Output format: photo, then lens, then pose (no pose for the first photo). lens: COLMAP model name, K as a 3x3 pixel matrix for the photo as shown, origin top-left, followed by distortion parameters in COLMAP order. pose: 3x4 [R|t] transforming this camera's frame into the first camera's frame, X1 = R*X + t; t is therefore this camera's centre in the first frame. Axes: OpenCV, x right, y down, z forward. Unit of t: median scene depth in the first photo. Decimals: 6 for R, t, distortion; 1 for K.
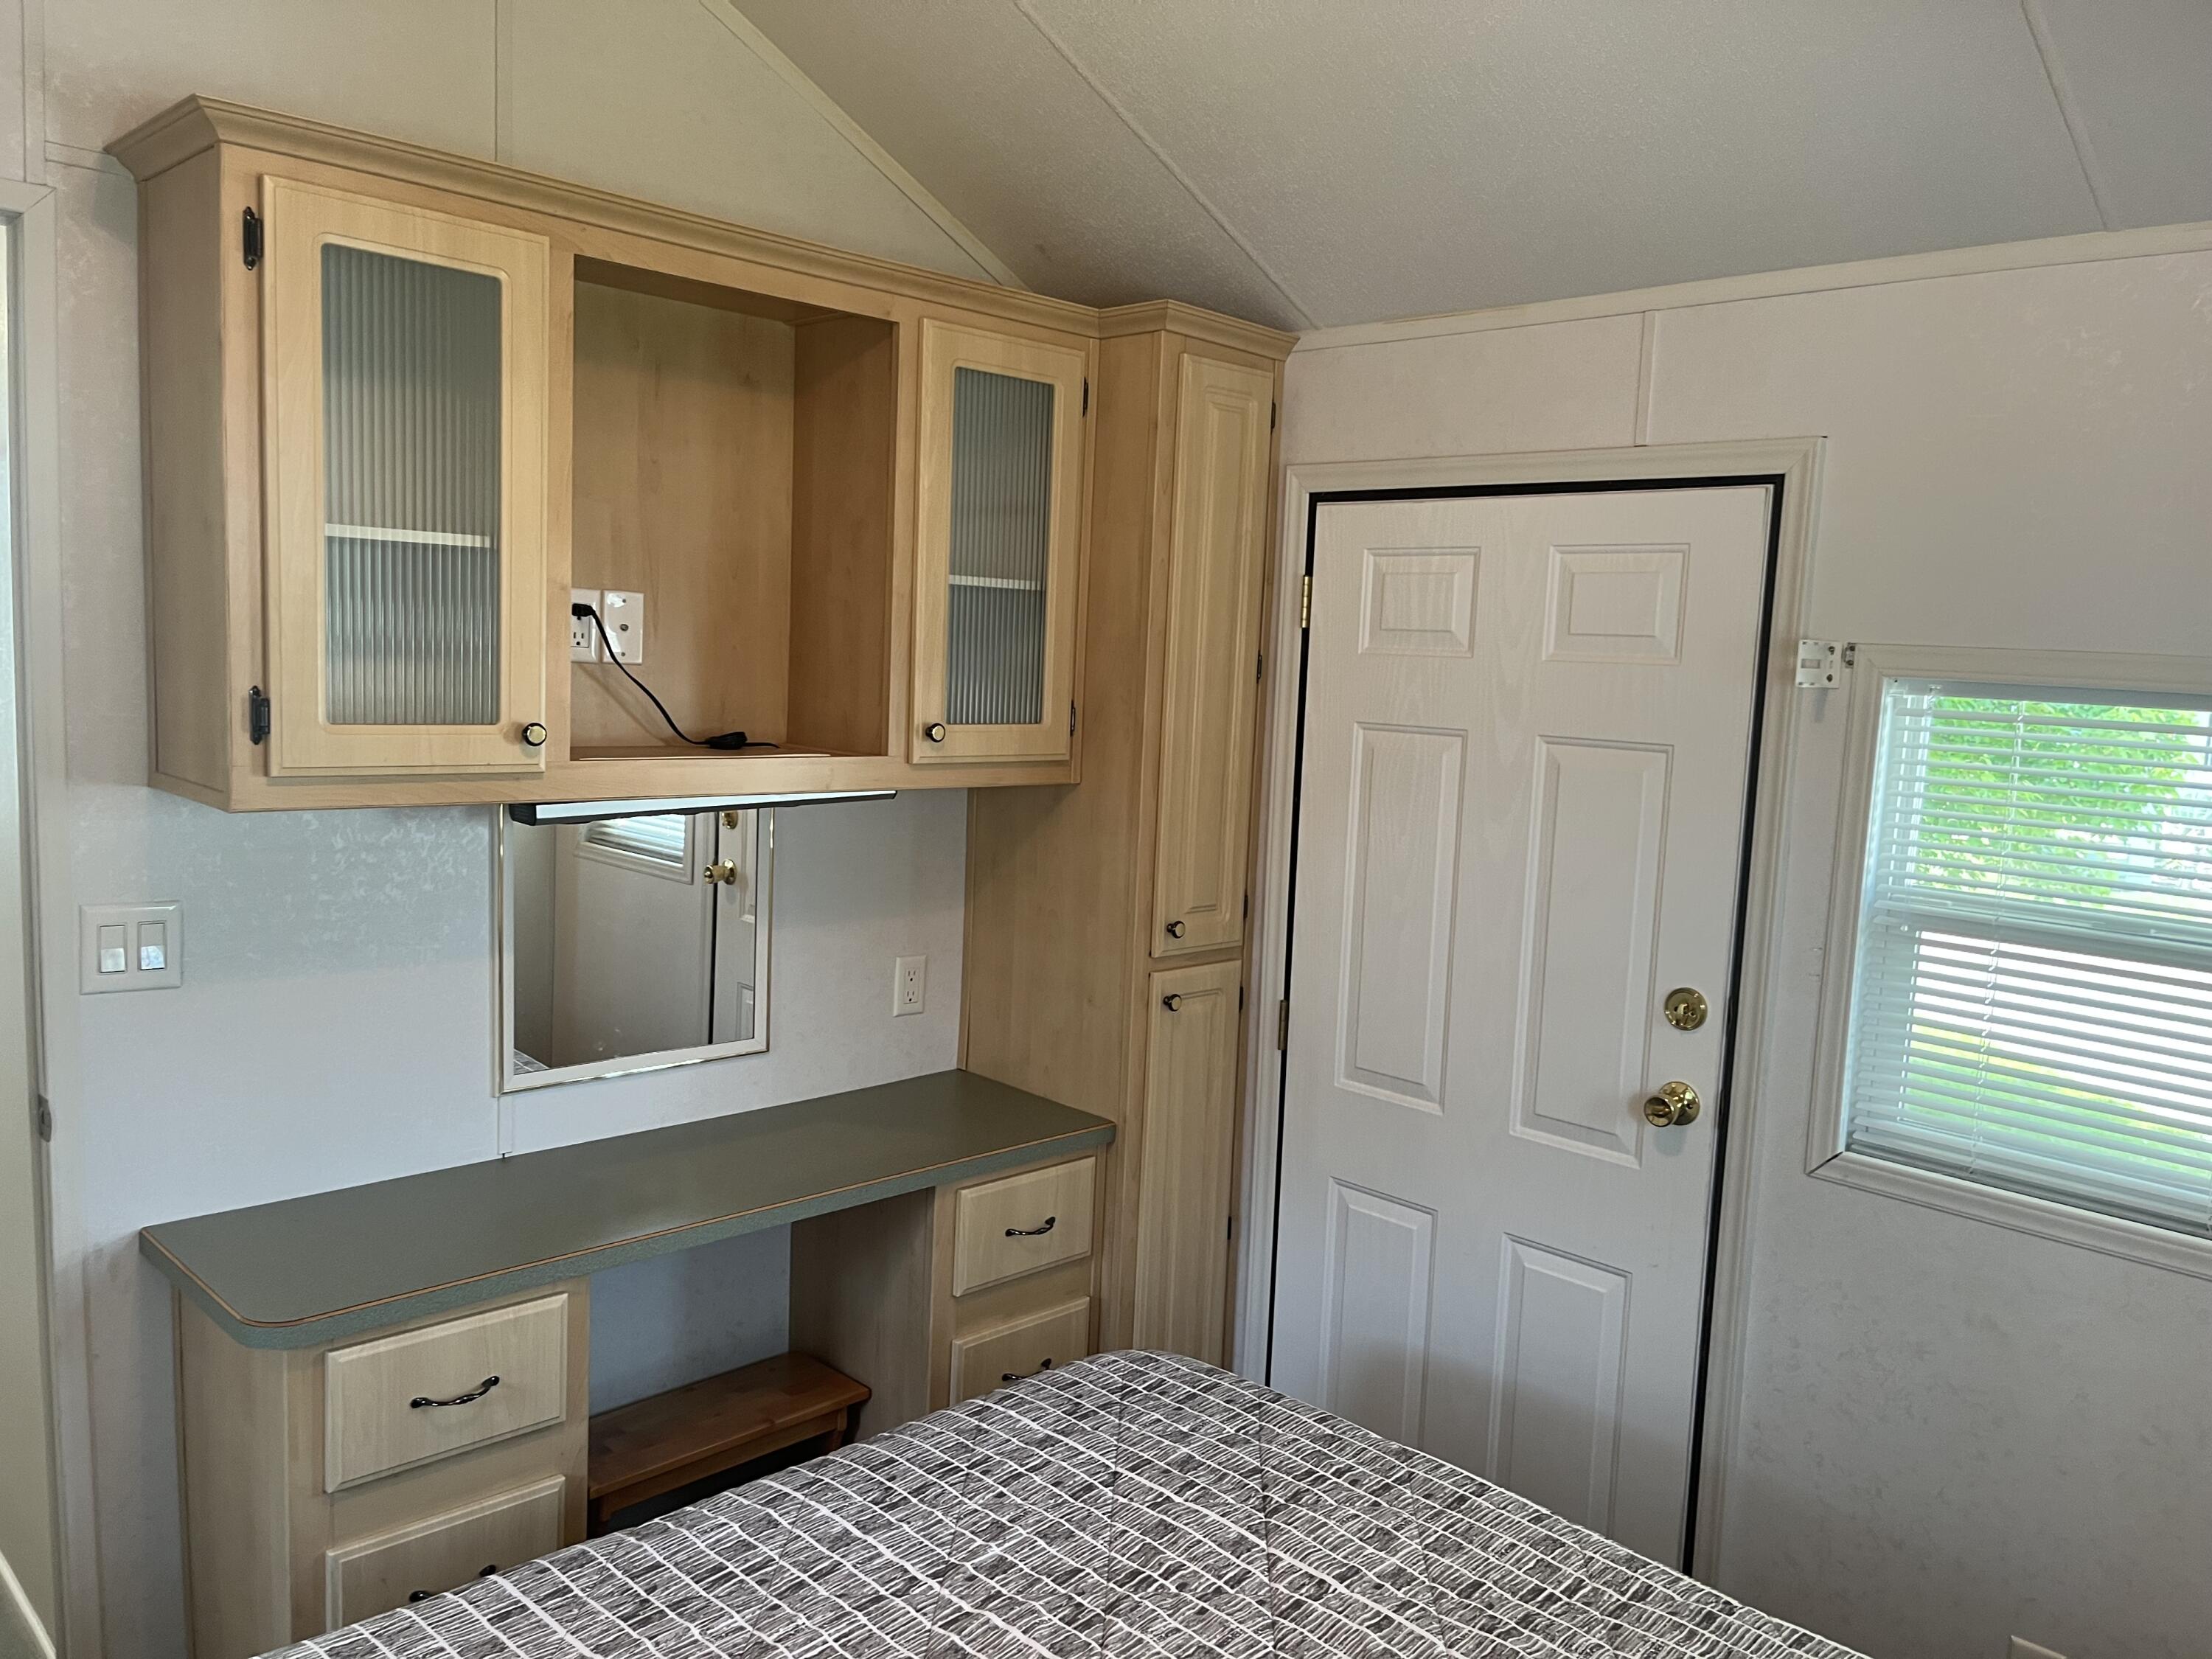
lens RADIAL K [[1666.9, 0, 1103.9], [0, 1666.9, 834.3], [0, 0, 1]] dist [0.013533, -0.027633]
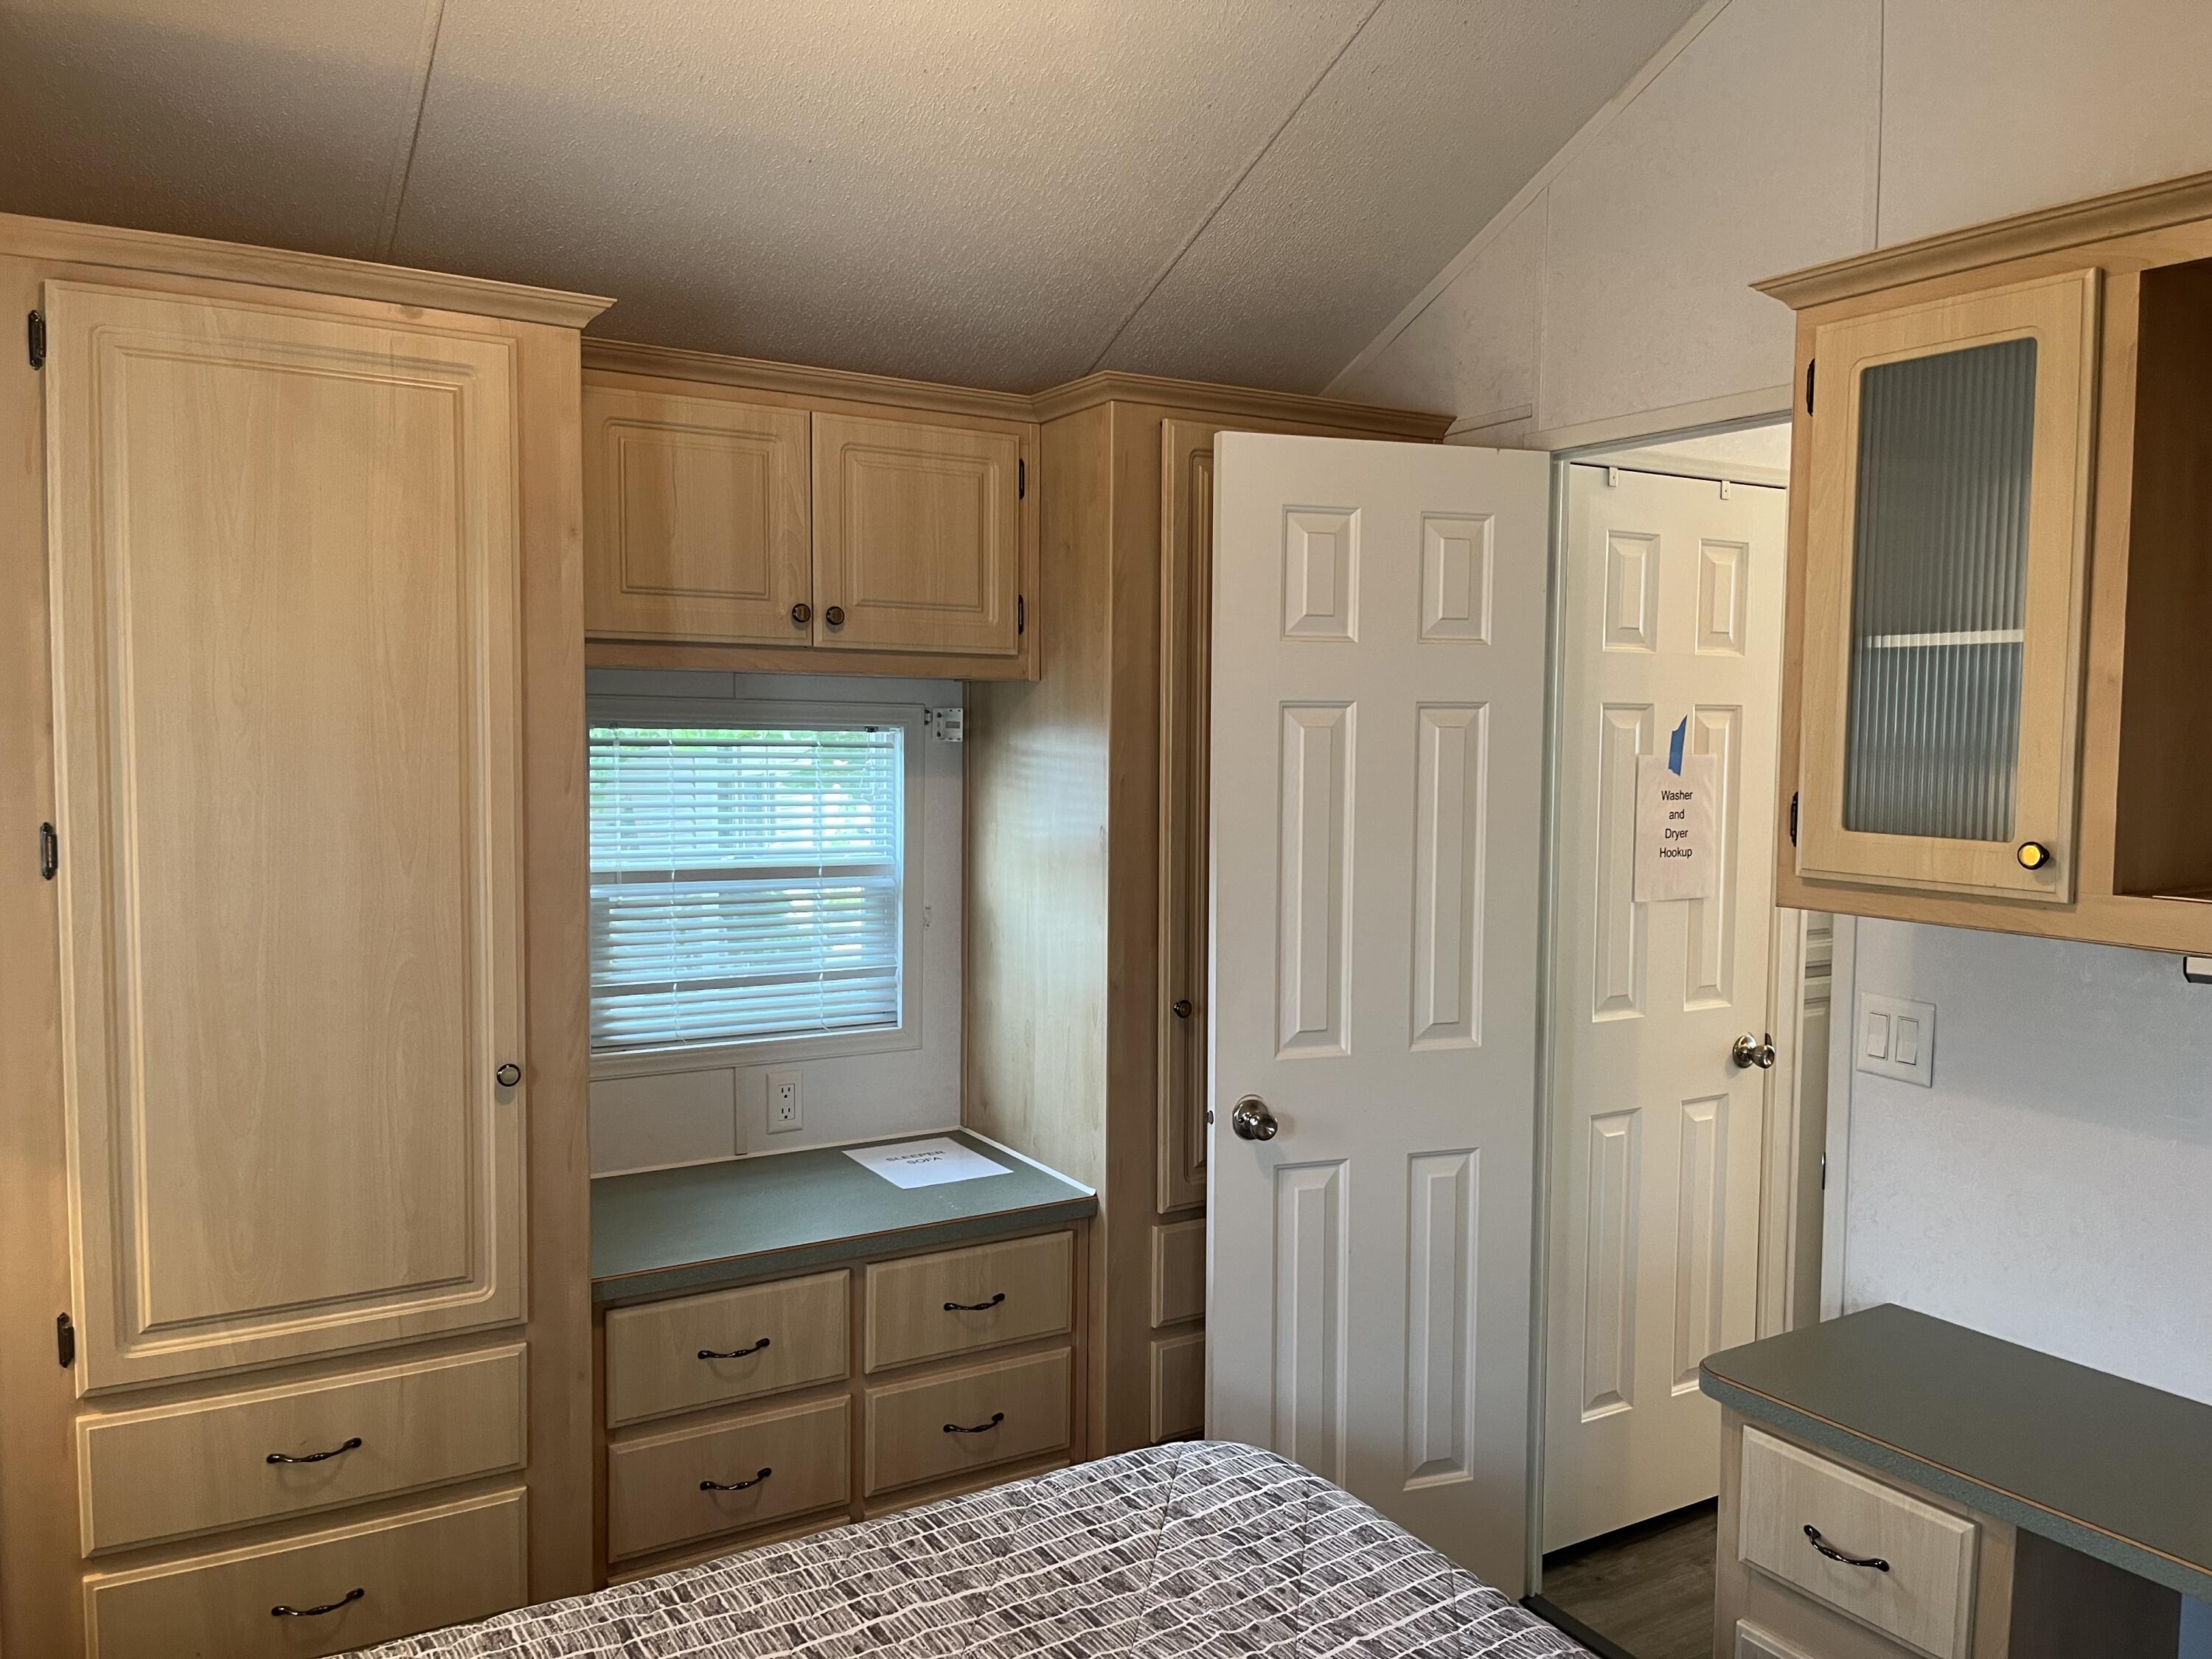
lens RADIAL K [[1666.9, 0, 1103.1], [0, 1666.9, 830.2], [0, 0, 1]] dist [0.013533, -0.027633]
pose [[-0.225282, 0.021781, -0.974050, 0.594220], [-0.124806, 0.990868, 0.051023, -0.058173], [0.966267, 0.133062, -0.220506, 0.737756]]
